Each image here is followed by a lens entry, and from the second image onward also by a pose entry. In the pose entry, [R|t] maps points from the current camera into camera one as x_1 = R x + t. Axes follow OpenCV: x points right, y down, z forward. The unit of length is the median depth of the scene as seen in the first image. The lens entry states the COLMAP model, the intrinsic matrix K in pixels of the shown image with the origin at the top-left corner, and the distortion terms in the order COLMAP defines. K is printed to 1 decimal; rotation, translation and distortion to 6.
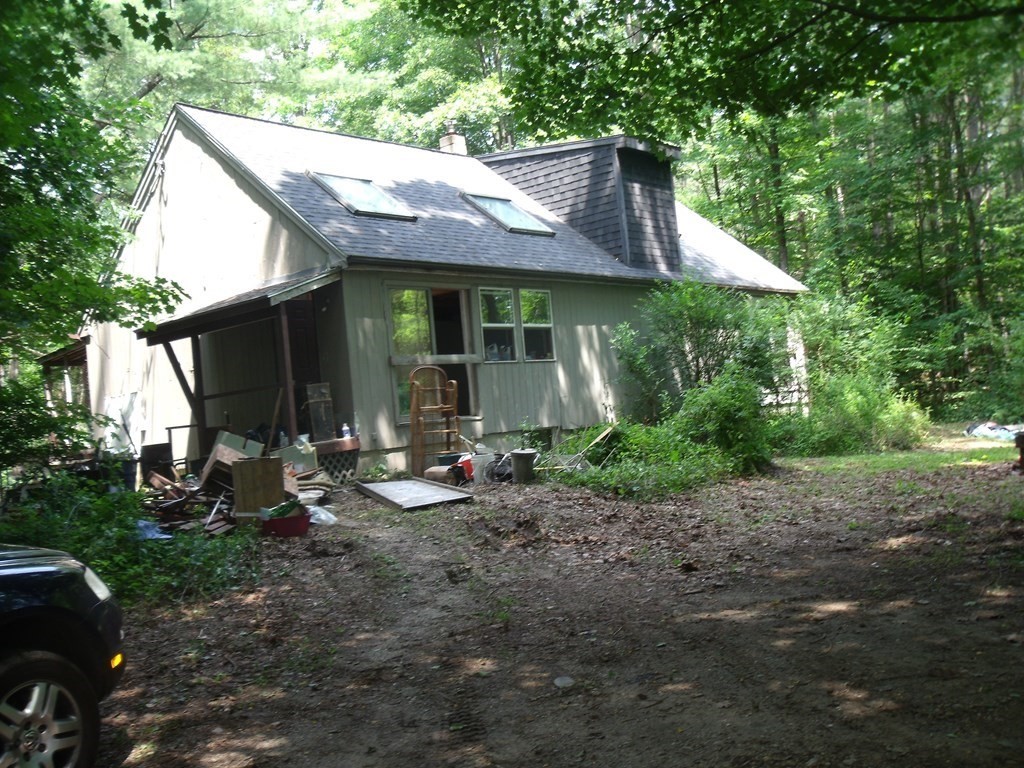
lens RADIAL K [[1101.4, 0, 512.0], [0, 1101.4, 384.0], [0, 0, 1]] dist [-0.204605, 0.236710]
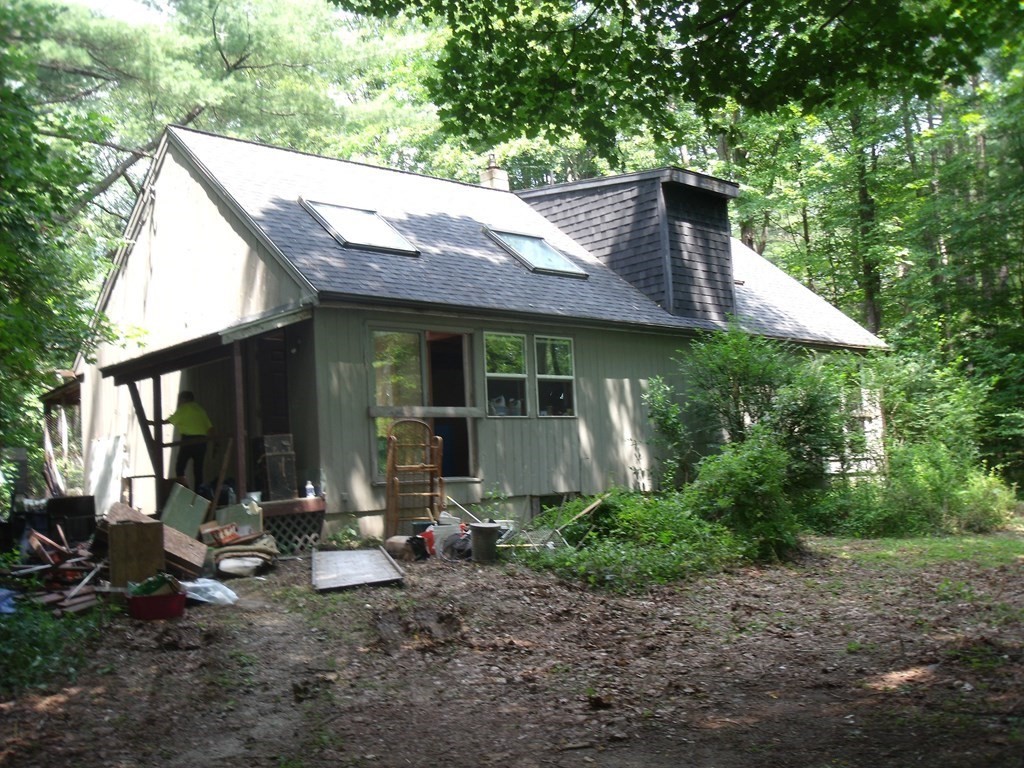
lens RADIAL K [[1101.4, 0, 512.0], [0, 1101.4, 384.0], [0, 0, 1]] dist [-0.204605, 0.236710]
pose [[0.994334, 0.028321, -0.102458, 0.084473], [-0.033252, 0.998353, -0.046741, -0.005337], [0.100966, 0.049883, 0.993639, 0.124534]]
